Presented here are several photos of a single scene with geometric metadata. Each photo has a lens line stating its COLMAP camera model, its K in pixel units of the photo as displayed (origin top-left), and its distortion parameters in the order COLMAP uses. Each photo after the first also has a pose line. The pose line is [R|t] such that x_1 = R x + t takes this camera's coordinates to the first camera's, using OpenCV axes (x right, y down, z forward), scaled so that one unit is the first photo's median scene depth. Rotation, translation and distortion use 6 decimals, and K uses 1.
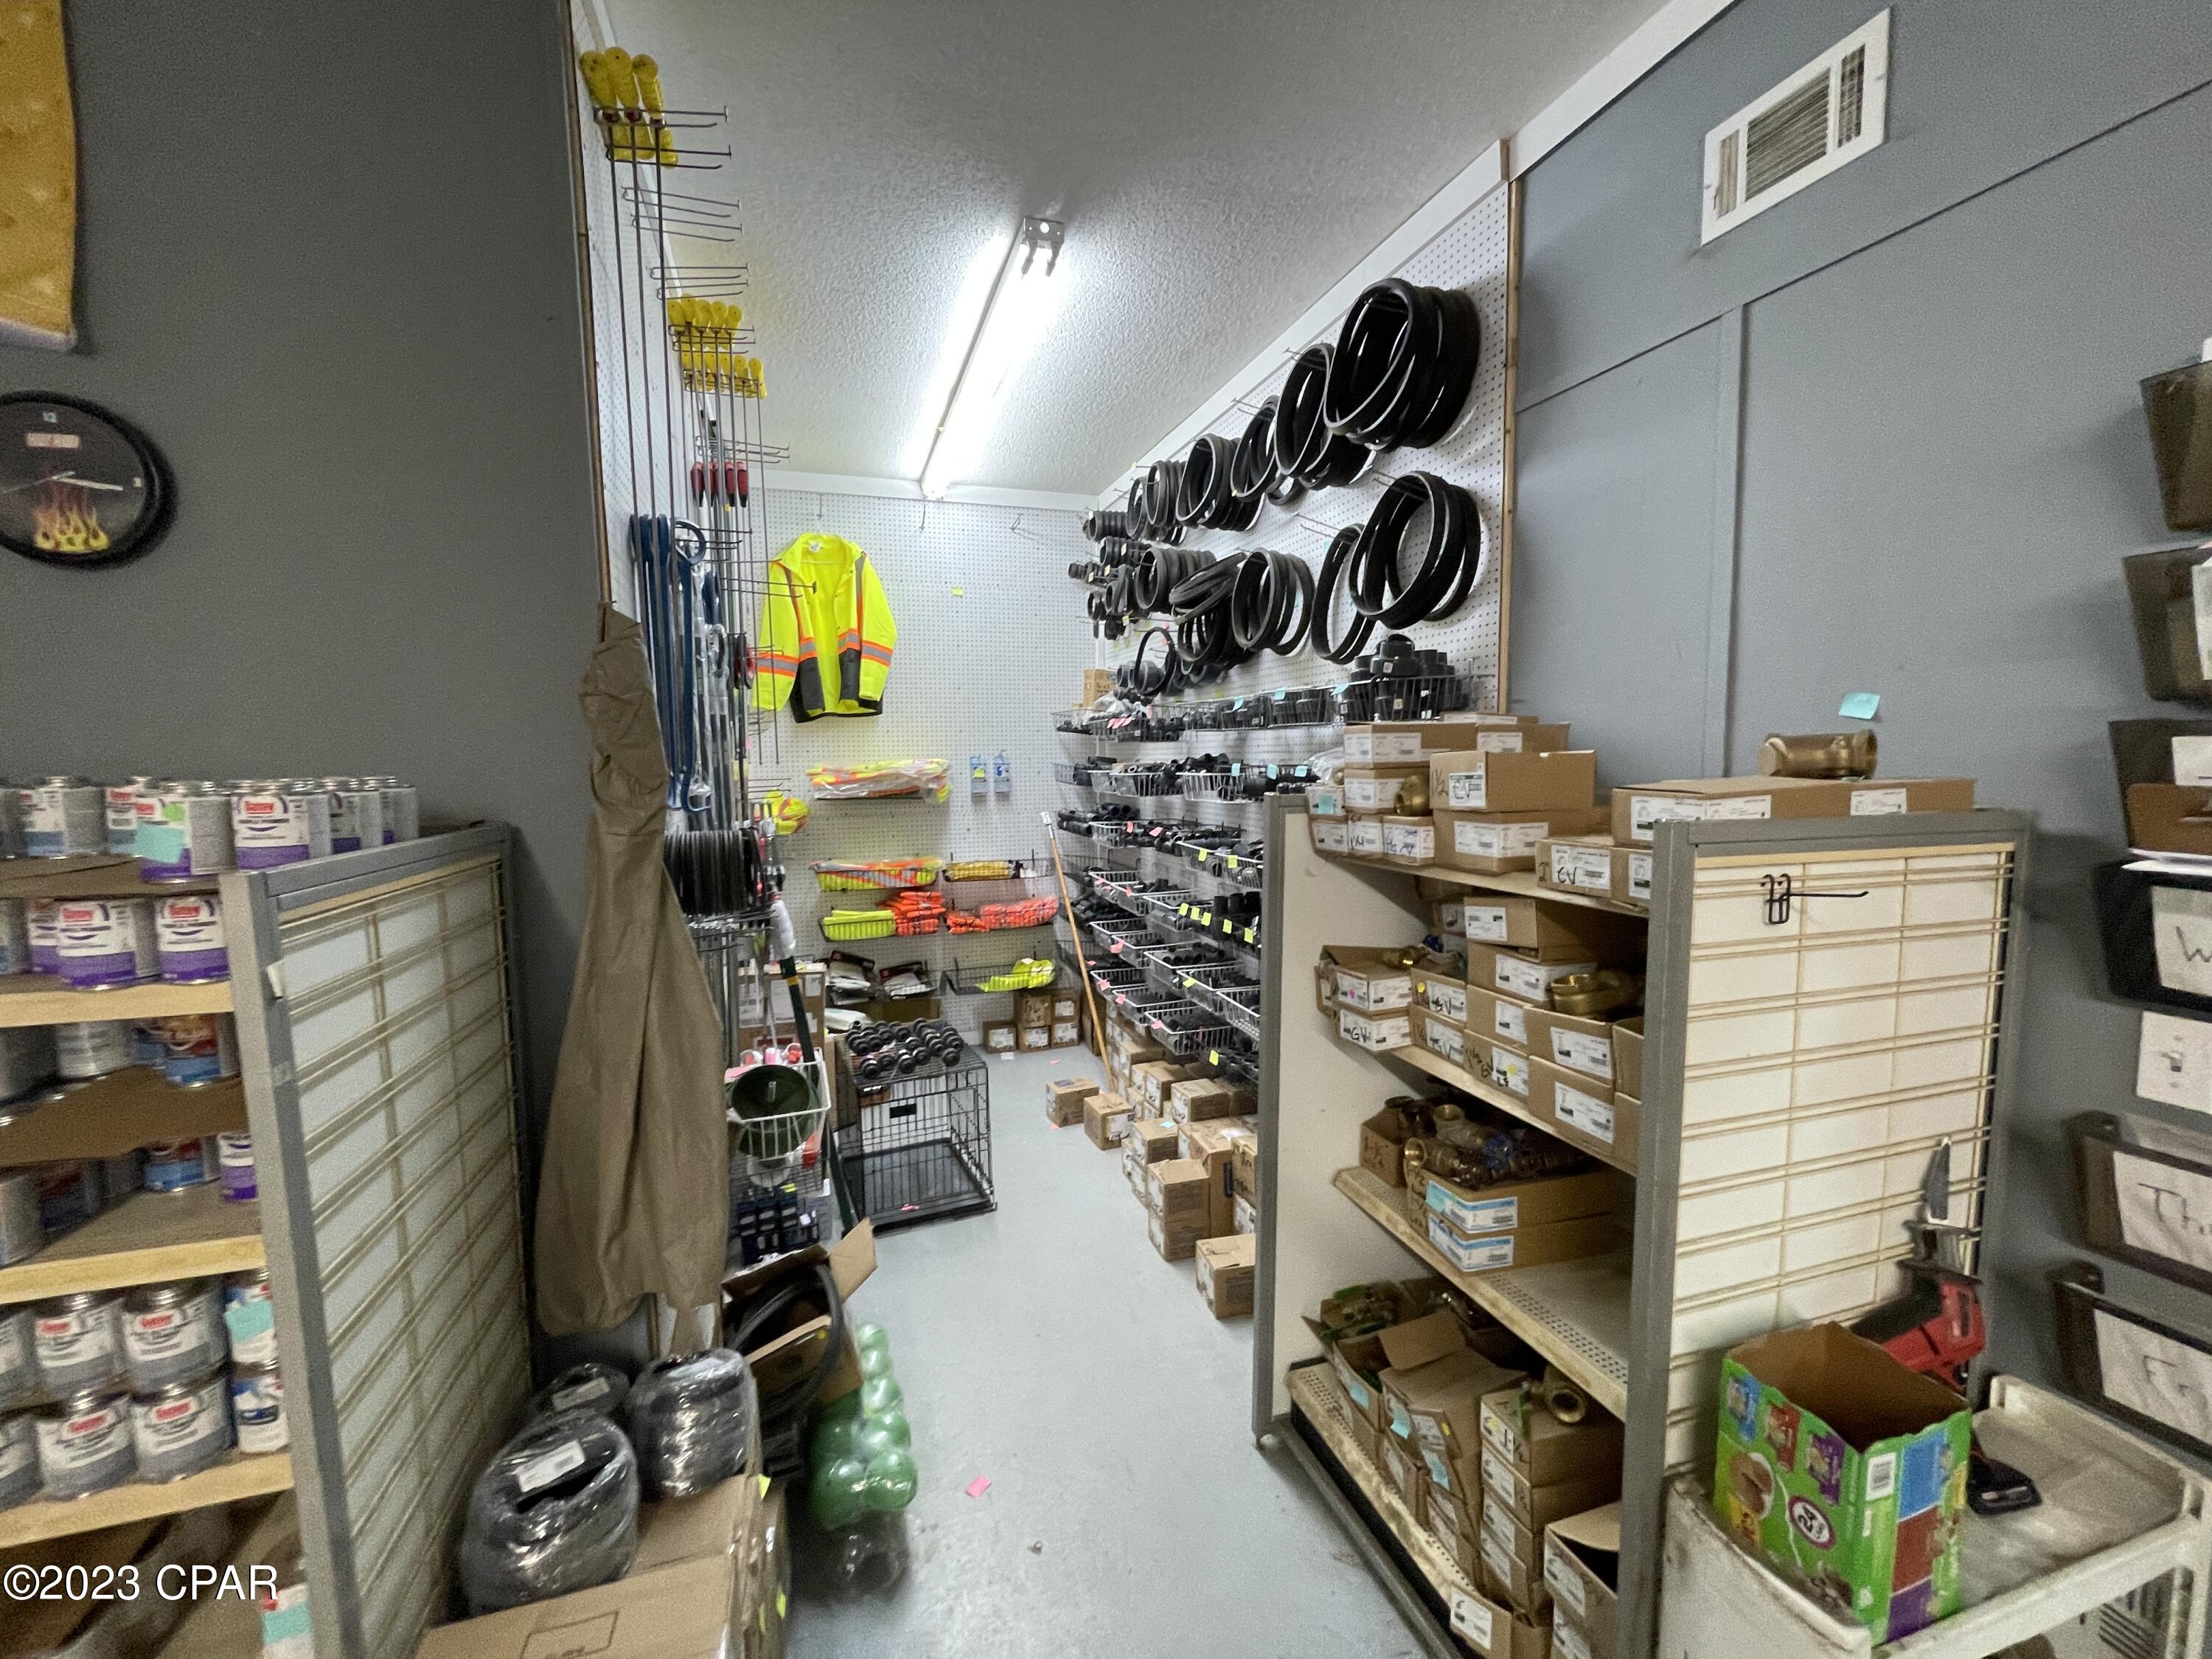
lens RADIAL K [[896.5, 0, 1106.0], [0, 896.5, 829.5], [0, 0, 1]] dist [-0.005241, 0.000032]
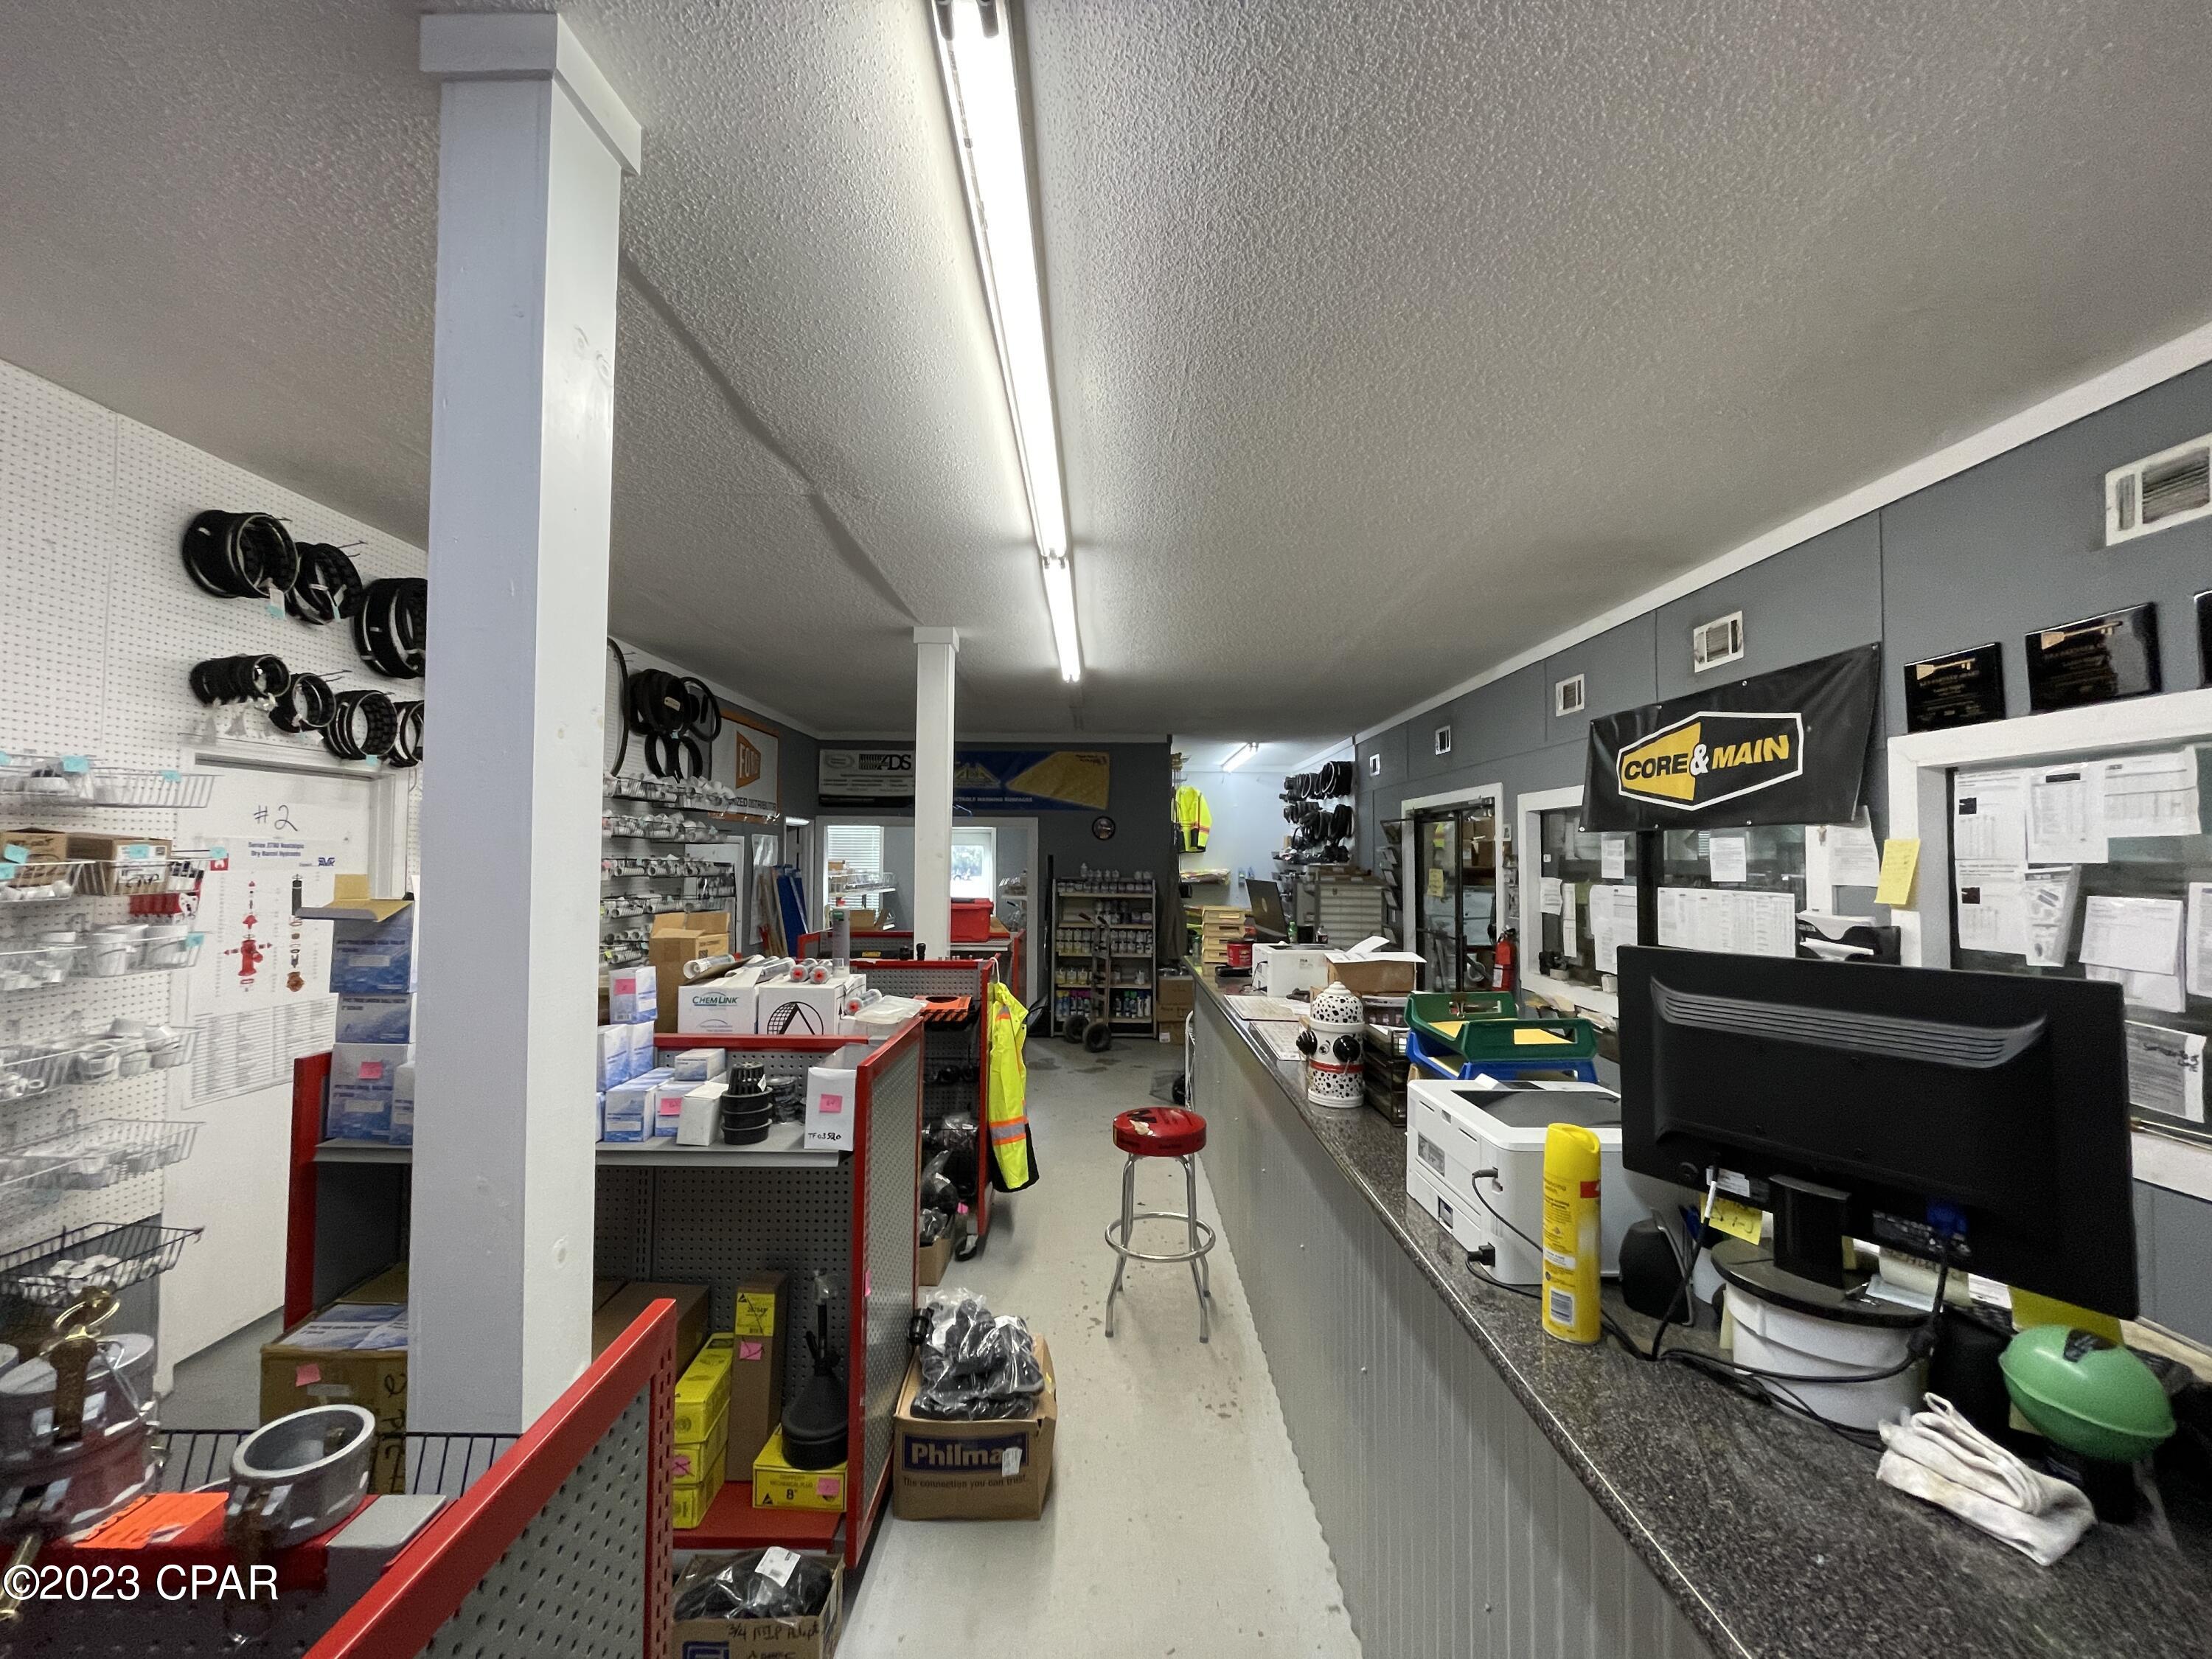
lens RADIAL K [[896.5, 0, 1106.0], [0, 896.5, 829.5], [0, 0, 1]] dist [-0.005241, 0.000032]
pose [[0.948405, 0.006601, -0.316992, 0.406853], [-0.043732, 0.992951, -0.110162, 0.146059], [0.314030, 0.118341, 0.942009, -2.071228]]
